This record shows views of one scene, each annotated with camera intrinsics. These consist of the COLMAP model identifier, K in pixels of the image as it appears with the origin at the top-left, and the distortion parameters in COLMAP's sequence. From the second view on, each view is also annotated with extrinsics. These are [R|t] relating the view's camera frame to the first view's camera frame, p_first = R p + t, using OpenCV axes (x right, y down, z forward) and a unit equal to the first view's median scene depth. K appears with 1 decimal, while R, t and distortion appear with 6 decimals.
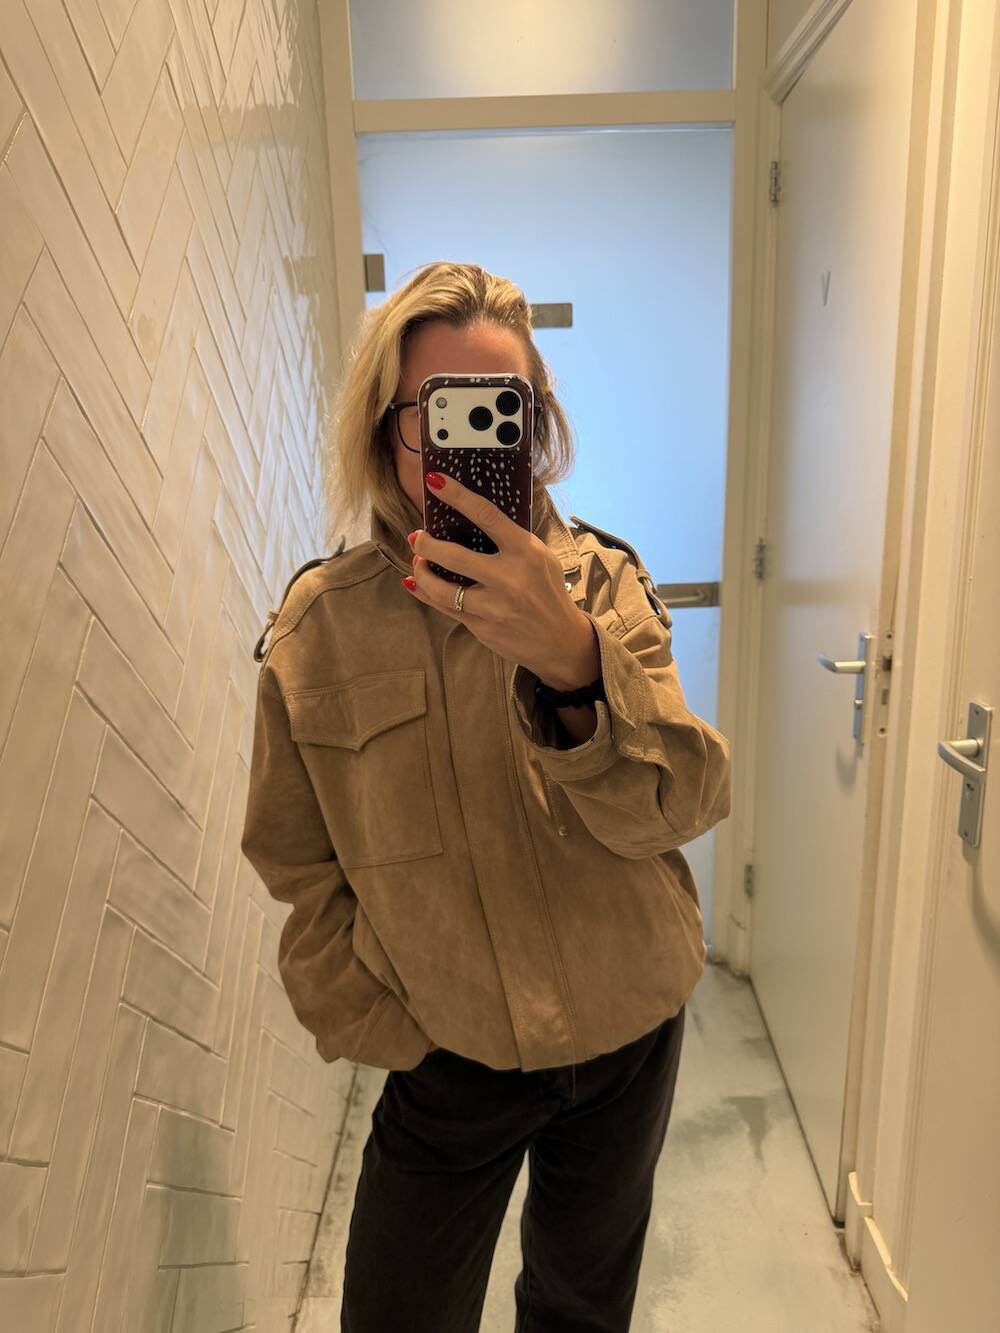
lens RADIAL K [[945.2, 0, 495.6], [0, 945.2, 662.9], [0, 0, 1]] dist [-0.008333, -0.009442]
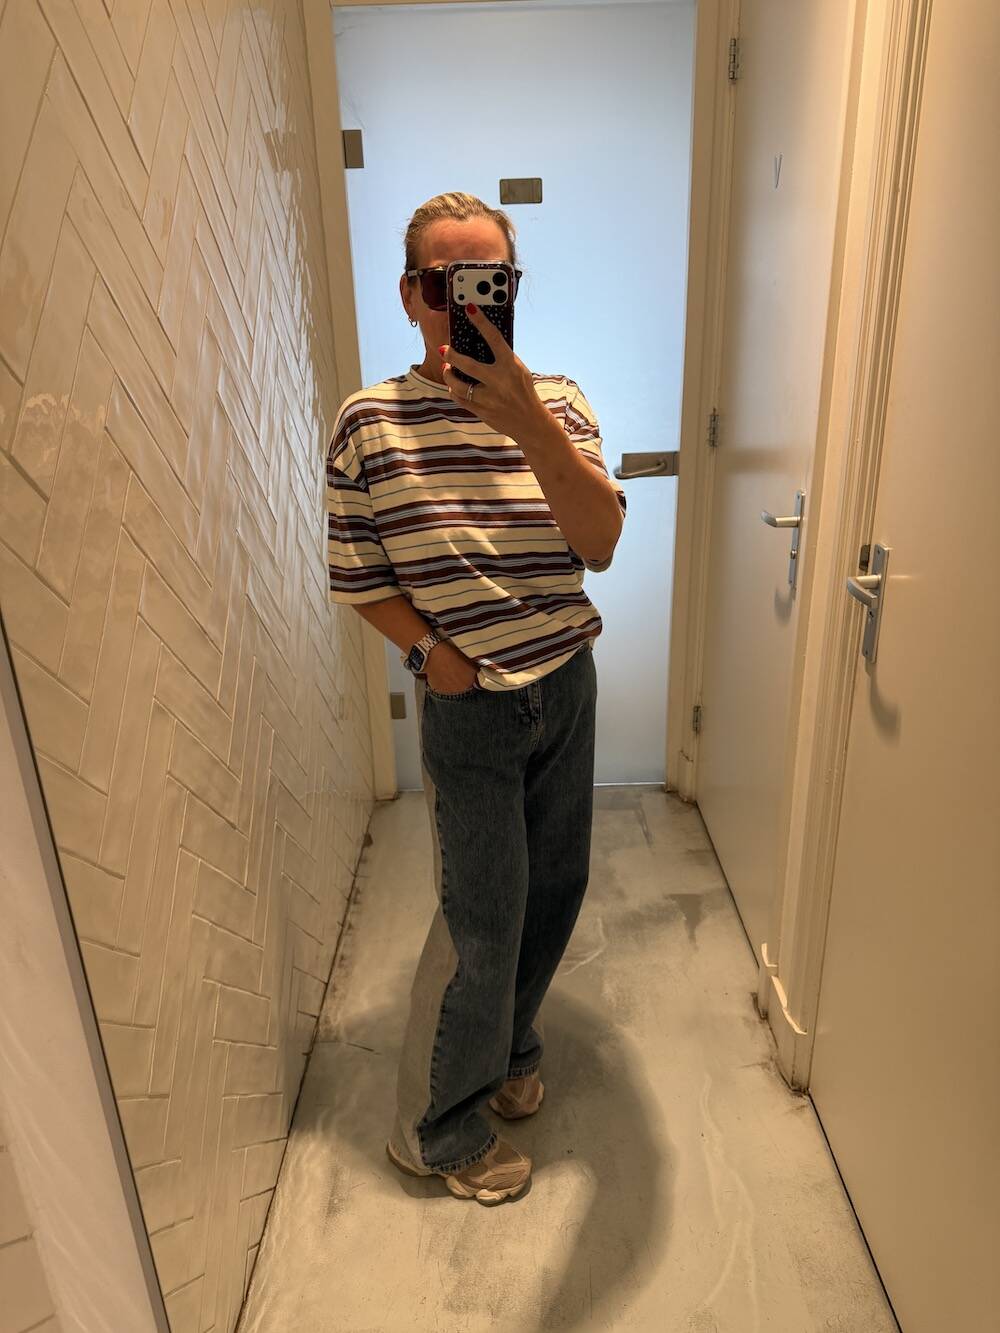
lens RADIAL K [[937.2, 0, 502.4], [0, 937.2, 668.9], [0, 0, 1]] dist [0.015635, -0.032663]
pose [[0.999874, -0.005389, 0.014945, 0.029187], [0.003279, 0.990461, 0.137753, 0.025154], [-0.015545, -0.137686, 0.990354, -0.174921]]
